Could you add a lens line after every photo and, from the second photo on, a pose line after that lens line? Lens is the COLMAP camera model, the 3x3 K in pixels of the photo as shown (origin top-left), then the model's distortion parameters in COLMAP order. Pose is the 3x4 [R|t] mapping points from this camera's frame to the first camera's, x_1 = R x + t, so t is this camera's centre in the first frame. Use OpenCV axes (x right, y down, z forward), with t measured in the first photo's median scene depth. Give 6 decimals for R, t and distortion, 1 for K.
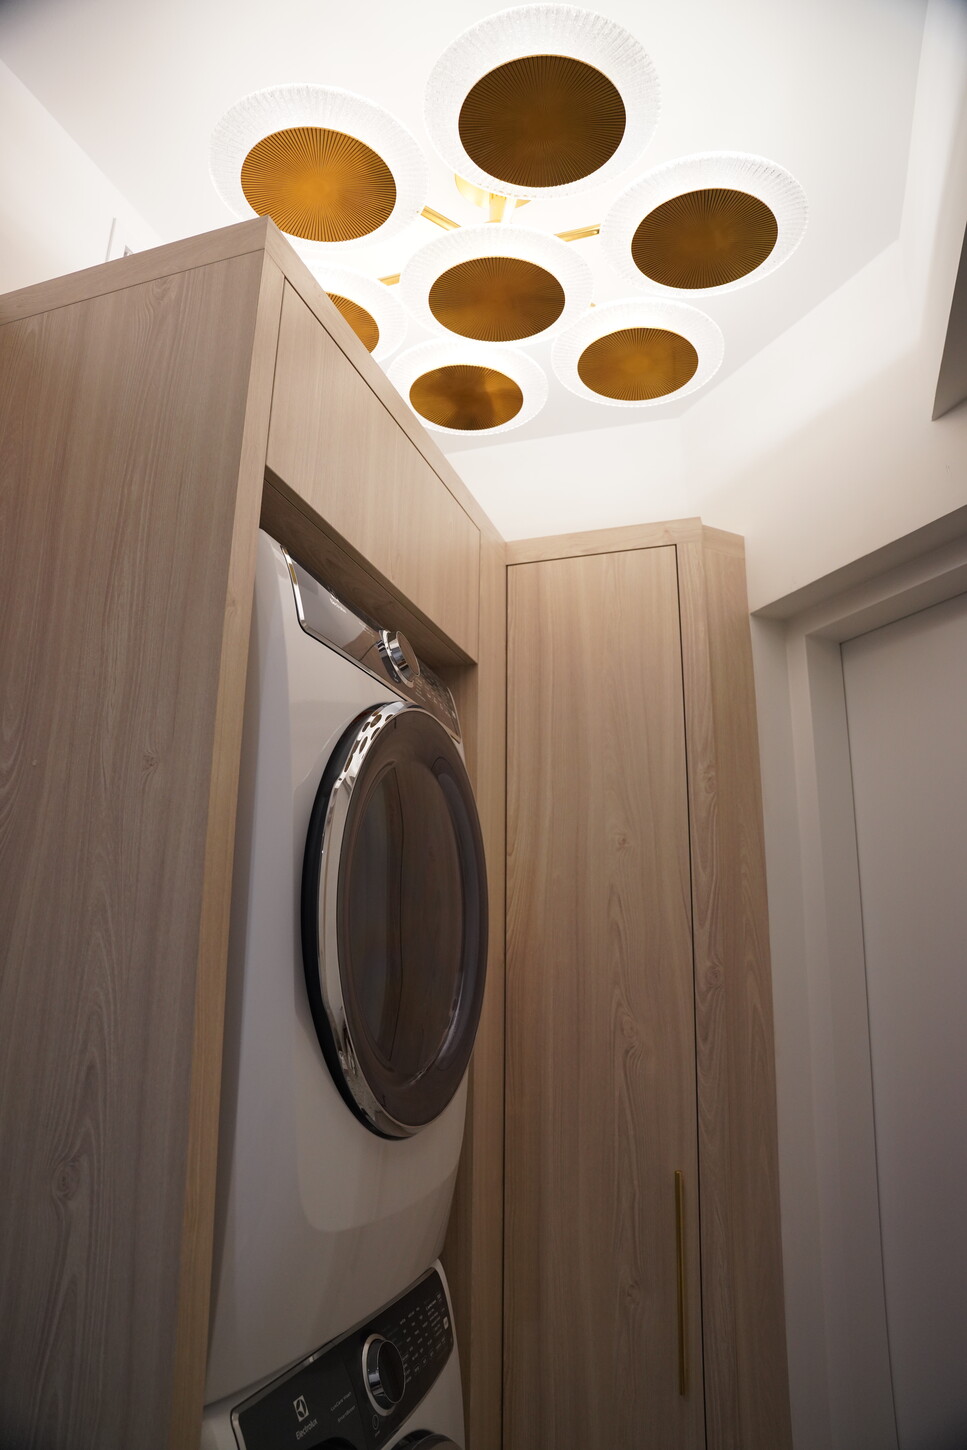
lens RADIAL K [[984.1, 0, 483.5], [0, 984.1, 725.0], [0, 0, 1]] dist [-0.176080, 0.123231]
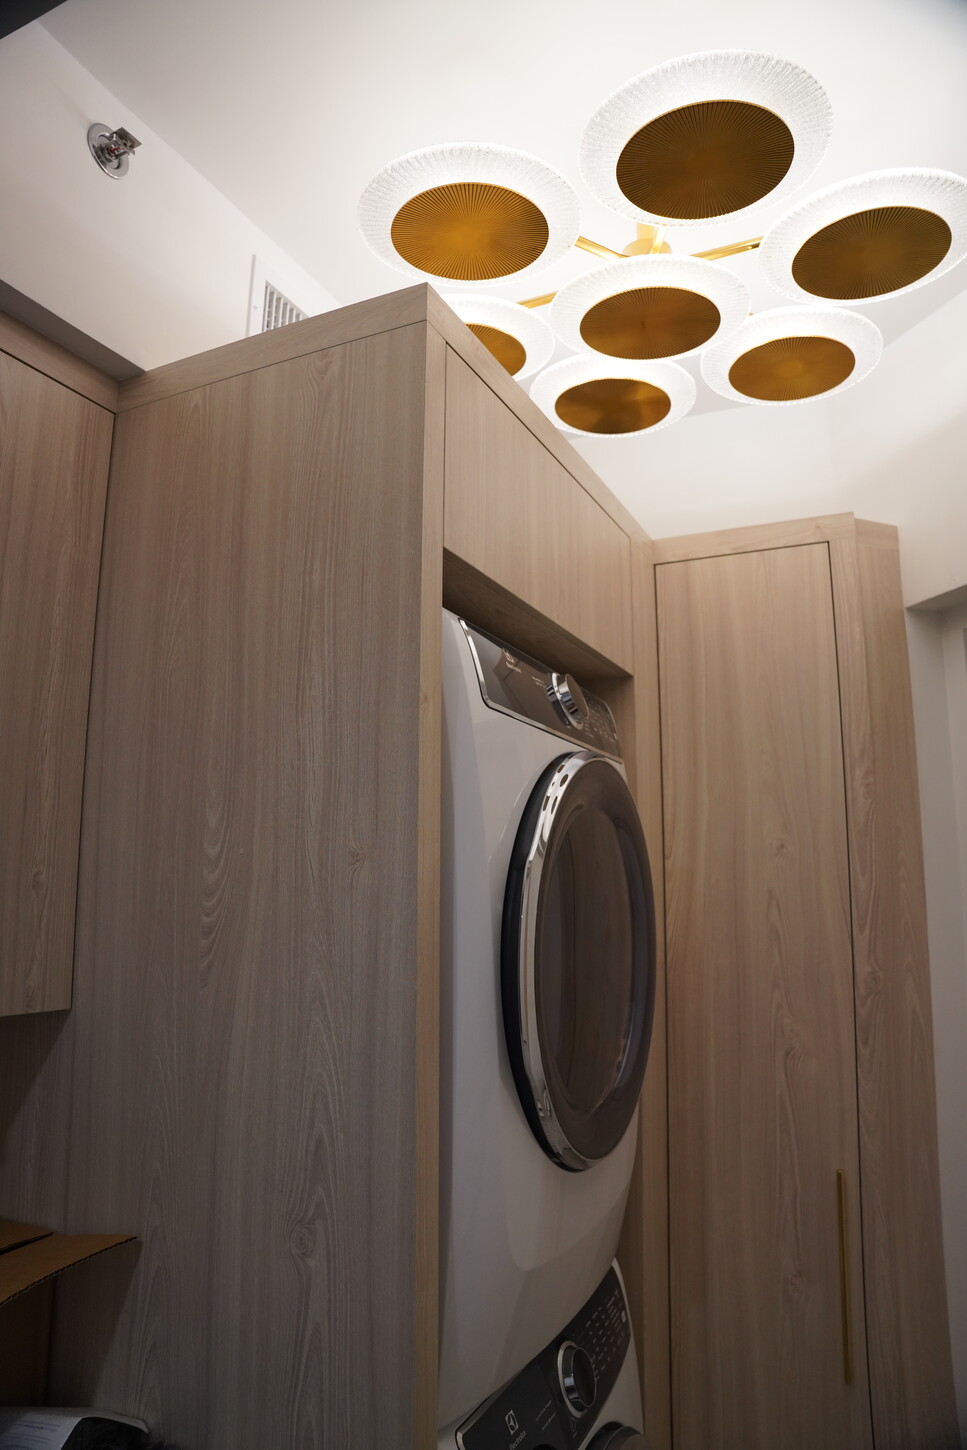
lens RADIAL K [[984.1, 0, 483.5], [0, 984.1, 725.0], [0, 0, 1]] dist [-0.176080, 0.123231]
pose [[0.992791, -0.028863, -0.116329, -0.060358], [0.038960, 0.995578, 0.085476, -0.145537], [0.113347, -0.089392, 0.989526, -0.019844]]
